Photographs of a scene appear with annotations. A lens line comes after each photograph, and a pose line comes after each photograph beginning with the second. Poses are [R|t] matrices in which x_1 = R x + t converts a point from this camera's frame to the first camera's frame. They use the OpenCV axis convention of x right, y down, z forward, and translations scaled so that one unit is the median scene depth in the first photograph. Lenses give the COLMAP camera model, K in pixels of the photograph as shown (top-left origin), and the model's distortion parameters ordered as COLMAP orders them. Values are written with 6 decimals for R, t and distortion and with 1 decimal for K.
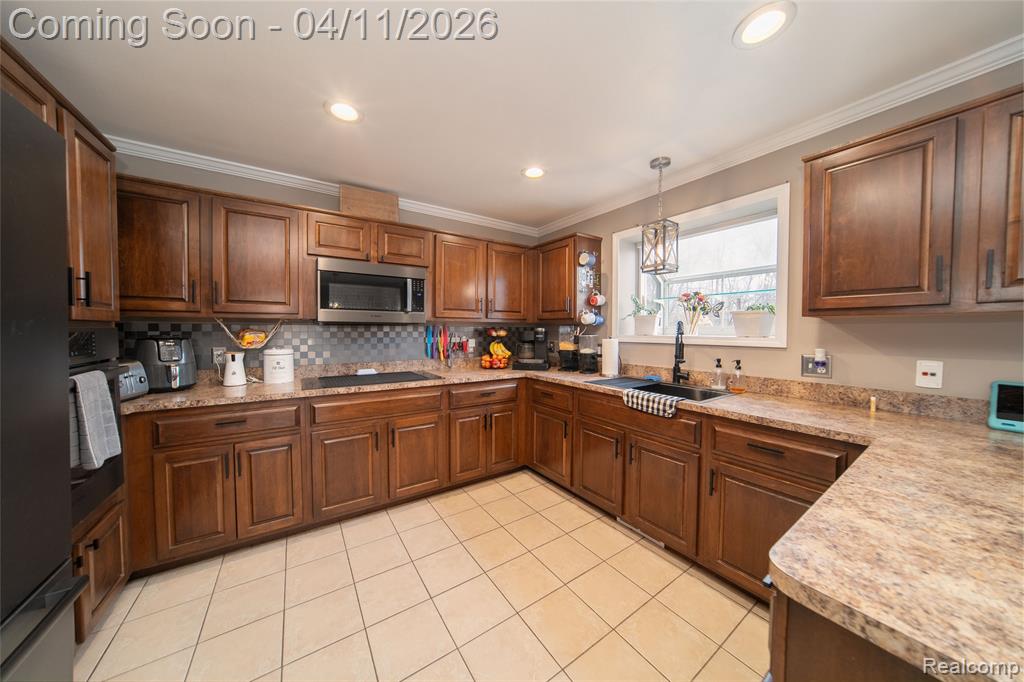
lens RADIAL K [[326.9, 0, 514.5], [0, 326.9, 338.2], [0, 0, 1]] dist [-0.007002, 0.000421]
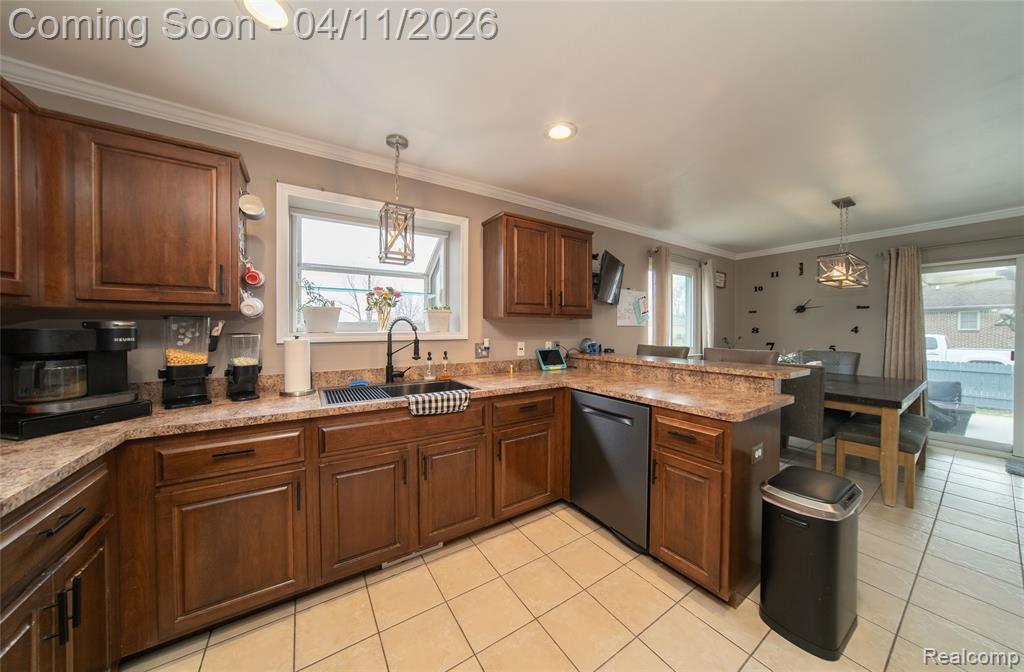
lens RADIAL K [[327.5, 0, 509.0], [0, 327.5, 332.5], [0, 0, 1]] dist [-0.012337, 0.000034]
pose [[0.042024, -0.018897, 0.998938, -0.372661], [0.023787, 0.999557, 0.017908, -0.013350], [-0.998833, 0.023009, 0.042455, 0.543683]]
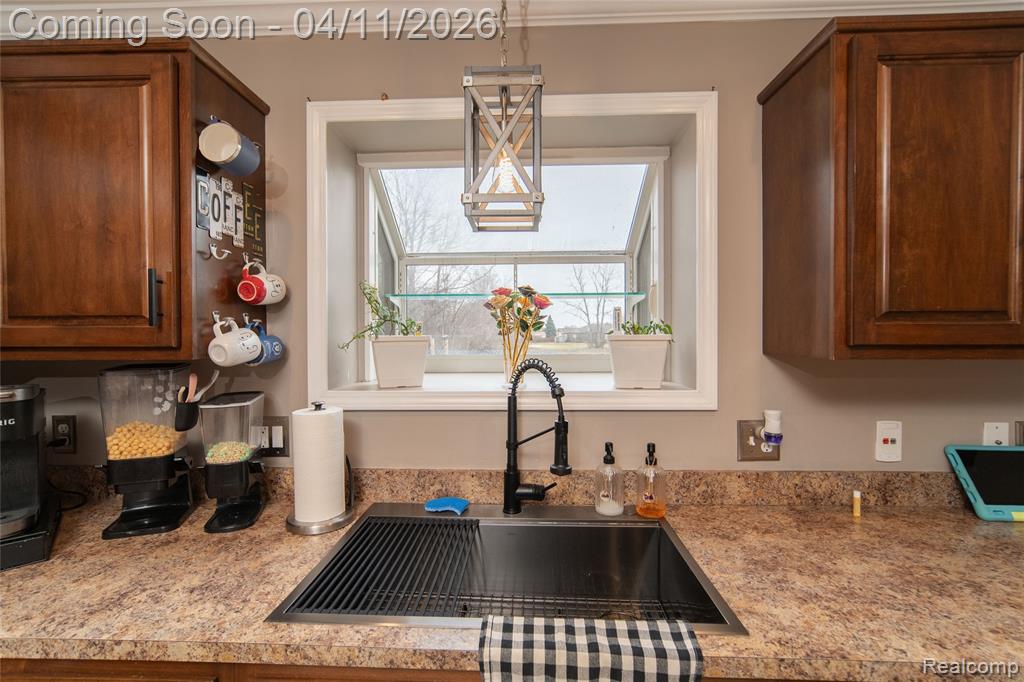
lens RADIAL K [[447.1, 0, 511.3], [0, 447.1, 338.8], [0, 0, 1]] dist [-0.010021, 0.002050]
pose [[0.602220, -0.016175, 0.798166, 0.053336], [0.026051, 0.999660, 0.000603, -0.065384], [-0.797905, 0.020430, 0.602437, 0.587687]]
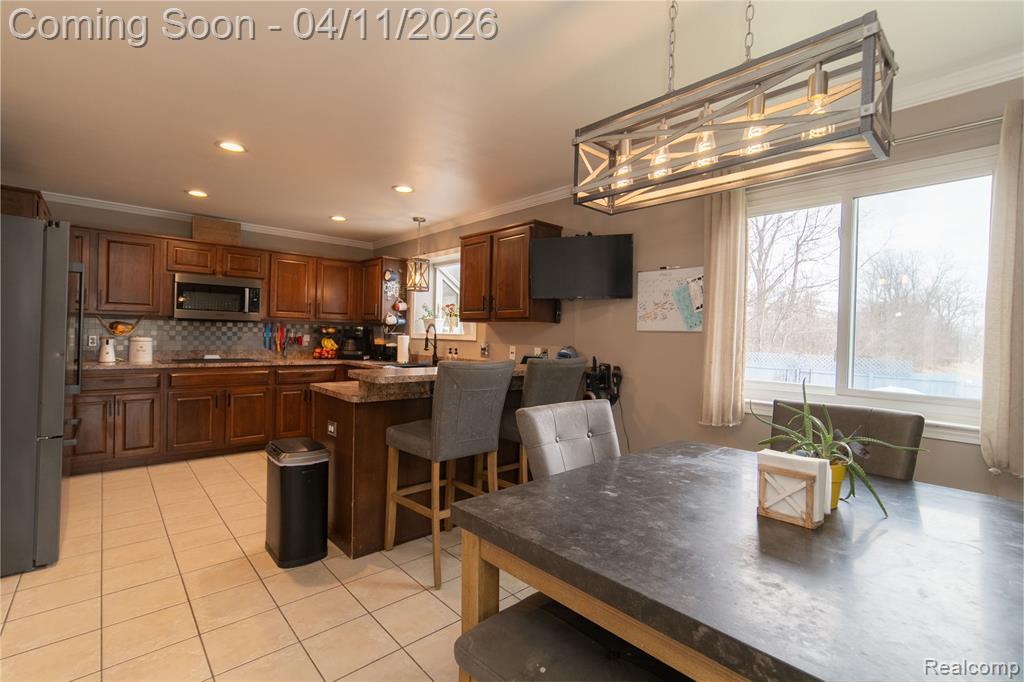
lens RADIAL K [[447.1, 0, 510.0], [0, 447.1, 340.4], [0, 0, 1]] dist [-0.010021, 0.002050]
pose [[0.990375, 0.018690, 0.137144, 0.490711], [-0.017210, 0.999780, -0.011972, 0.037932], [-0.137338, 0.009496, 0.990479, -0.942497]]
